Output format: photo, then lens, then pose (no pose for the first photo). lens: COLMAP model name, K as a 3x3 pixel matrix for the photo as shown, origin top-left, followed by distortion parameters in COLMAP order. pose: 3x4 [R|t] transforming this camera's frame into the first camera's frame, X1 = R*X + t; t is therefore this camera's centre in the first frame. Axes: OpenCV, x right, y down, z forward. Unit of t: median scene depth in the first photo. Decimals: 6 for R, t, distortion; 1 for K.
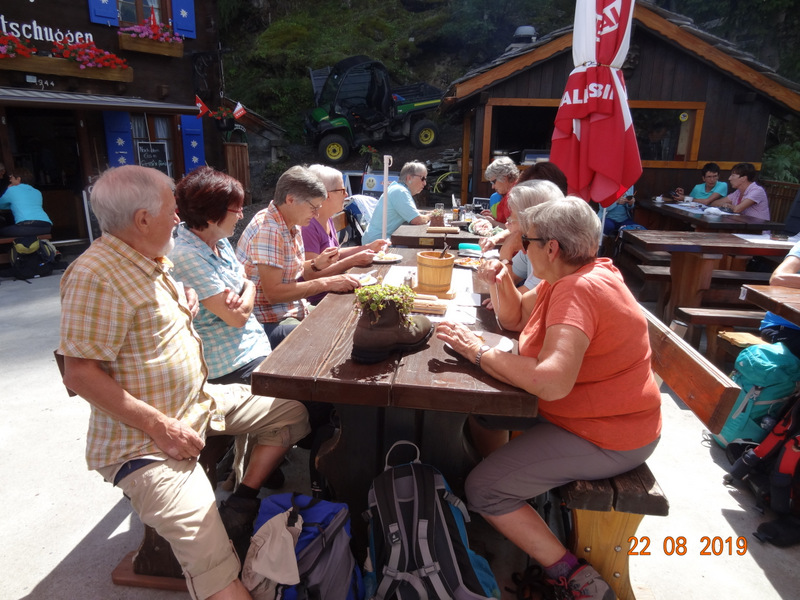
lens RADIAL K [[554.6, 0, 400.0], [0, 554.6, 300.0], [0, 0, 1]] dist [-0.001405, 0.002812]
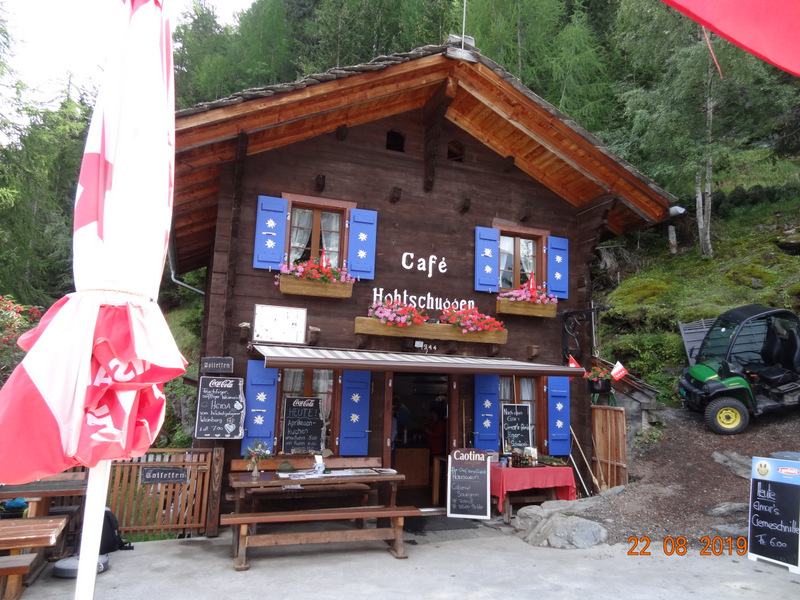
lens RADIAL K [[554.6, 0, 400.0], [0, 554.6, 300.0], [0, 0, 1]] dist [-0.001405, 0.002812]
pose [[0.868104, -0.069123, -0.491546, -0.157146], [-0.148574, 0.908675, -0.390173, -0.056294], [0.473625, 0.411742, 0.778555, 0.126179]]
